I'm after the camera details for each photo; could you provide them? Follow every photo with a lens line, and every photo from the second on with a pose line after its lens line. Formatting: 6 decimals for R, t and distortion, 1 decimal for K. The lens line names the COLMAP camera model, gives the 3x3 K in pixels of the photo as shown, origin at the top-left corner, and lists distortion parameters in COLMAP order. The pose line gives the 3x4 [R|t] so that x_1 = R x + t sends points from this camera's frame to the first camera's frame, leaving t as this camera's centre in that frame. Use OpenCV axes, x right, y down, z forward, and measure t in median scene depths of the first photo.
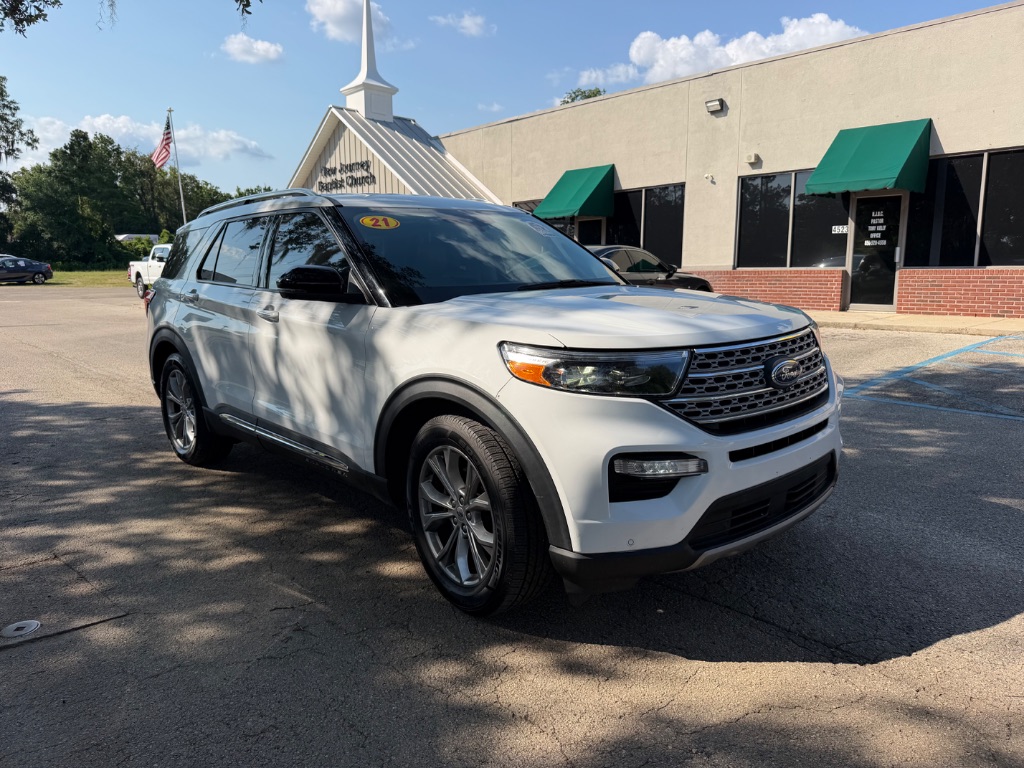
lens RADIAL K [[732.7, 0, 508.5], [0, 732.7, 384.5], [0, 0, 1]] dist [0.001822, -0.008085]
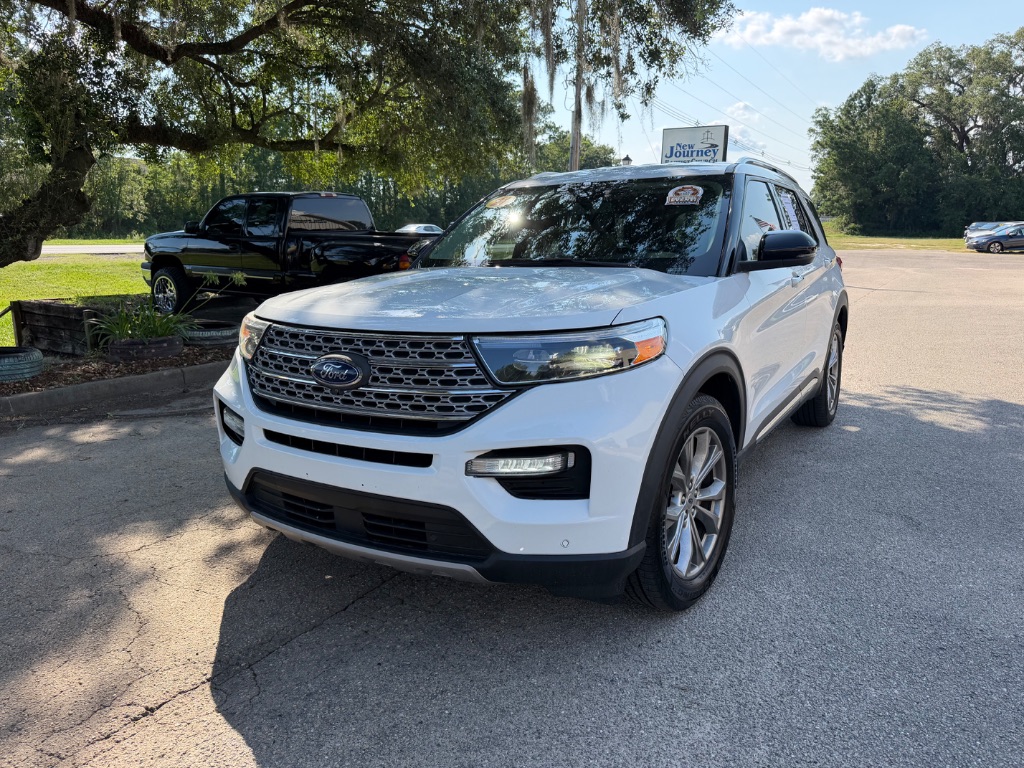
lens RADIAL K [[737.3, 0, 512.0], [0, 737.3, 384.0], [0, 0, 1]] dist [0.047498, -0.076406]
pose [[0.257415, 0.199991, -0.945379, 0.938242], [-0.141555, 0.975598, 0.167840, -0.131892], [0.955876, 0.090619, 0.279443, 0.718450]]
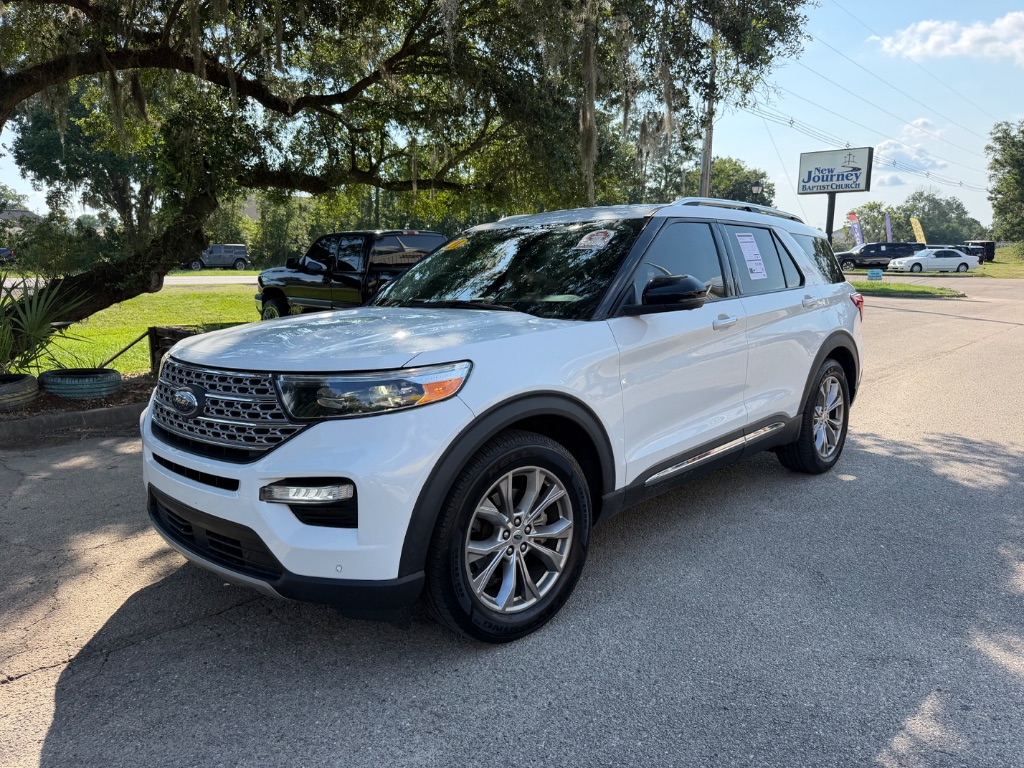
lens RADIAL K [[742.7, 0, 514.4], [0, 742.7, 388.2], [0, 0, 1]] dist [0.011103, -0.012803]
pose [[0.047383, 0.175169, -0.983398, 1.031303], [-0.138281, 0.976174, 0.167219, -0.195797], [0.989259, 0.128062, 0.070477, 1.022345]]
